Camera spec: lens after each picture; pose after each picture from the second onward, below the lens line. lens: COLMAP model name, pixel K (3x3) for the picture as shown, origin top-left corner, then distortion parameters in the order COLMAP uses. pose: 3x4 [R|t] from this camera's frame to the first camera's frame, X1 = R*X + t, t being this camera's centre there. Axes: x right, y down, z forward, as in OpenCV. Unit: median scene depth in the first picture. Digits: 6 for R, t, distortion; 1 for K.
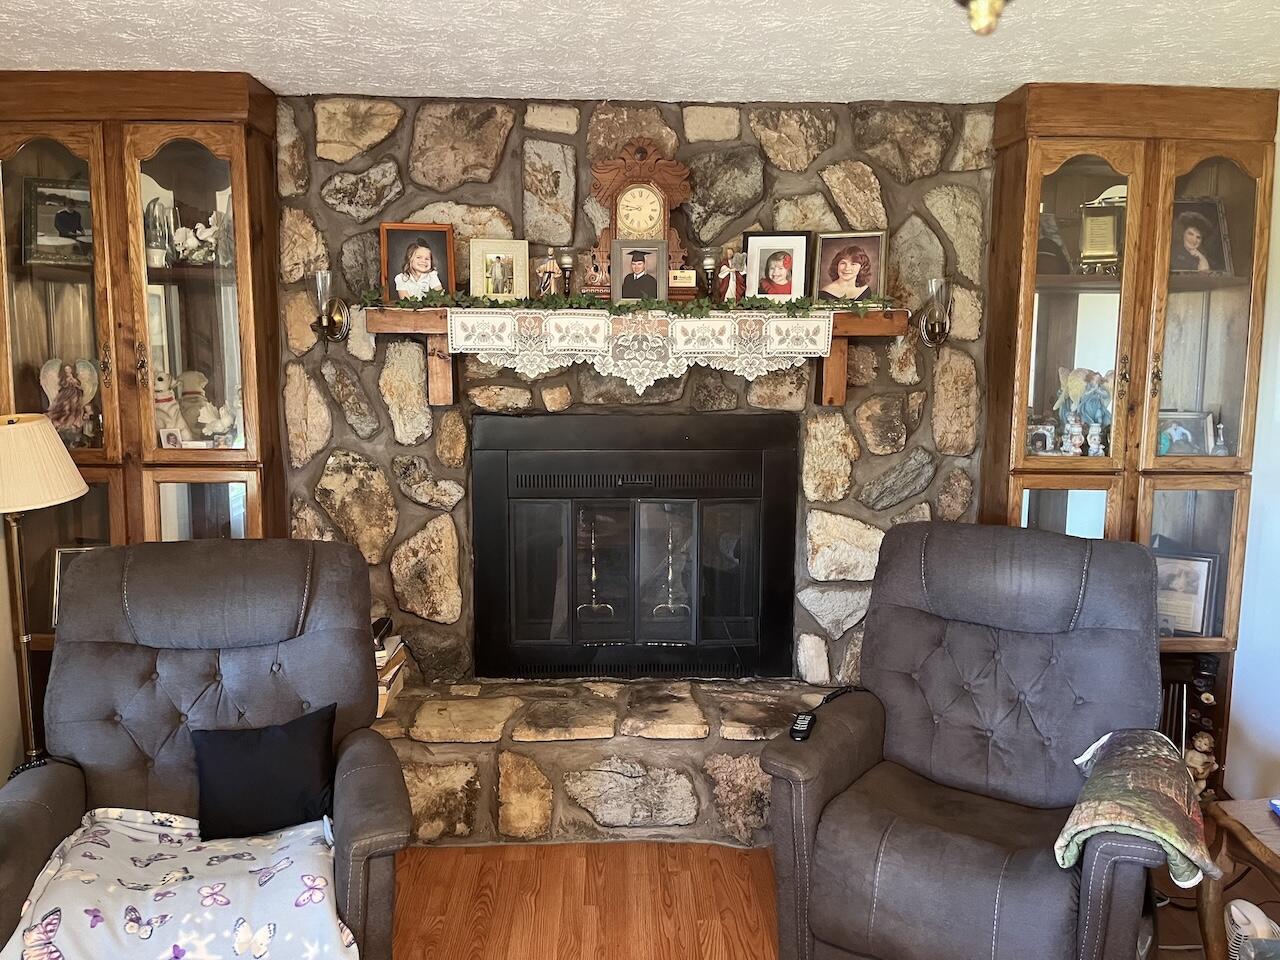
lens RADIAL K [[956.0, 0, 636.4], [0, 956.0, 458.5], [0, 0, 1]] dist [0.070905, -0.093035]
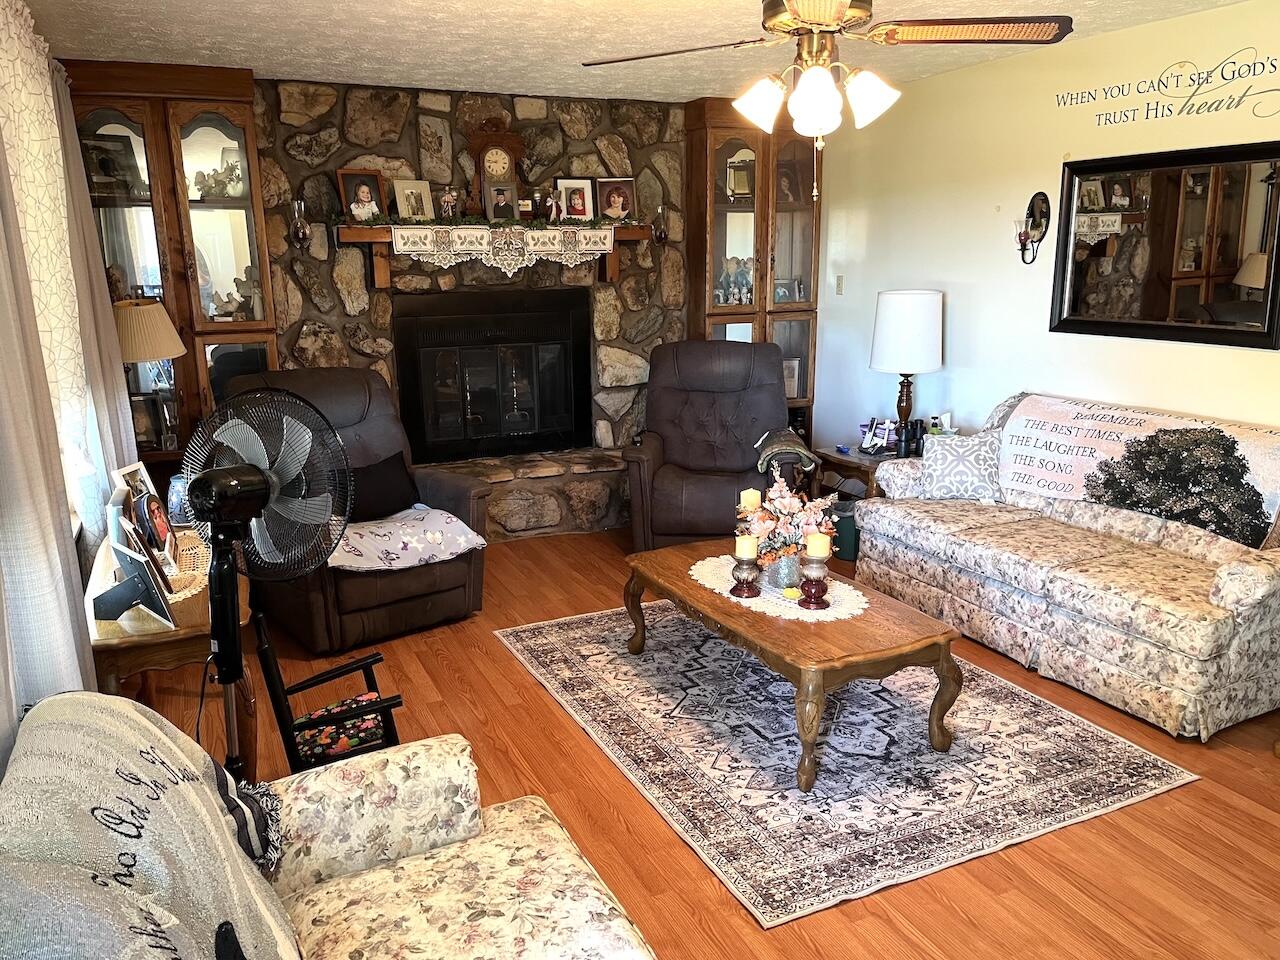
lens RADIAL K [[956.0, 0, 636.4], [0, 956.0, 458.5], [0, 0, 1]] dist [0.070905, -0.093035]
pose [[0.918835, -0.102193, 0.381181, -0.444215], [0.064358, 0.991762, 0.110751, 0.072452], [-0.389359, -0.077229, 0.917843, -0.621088]]
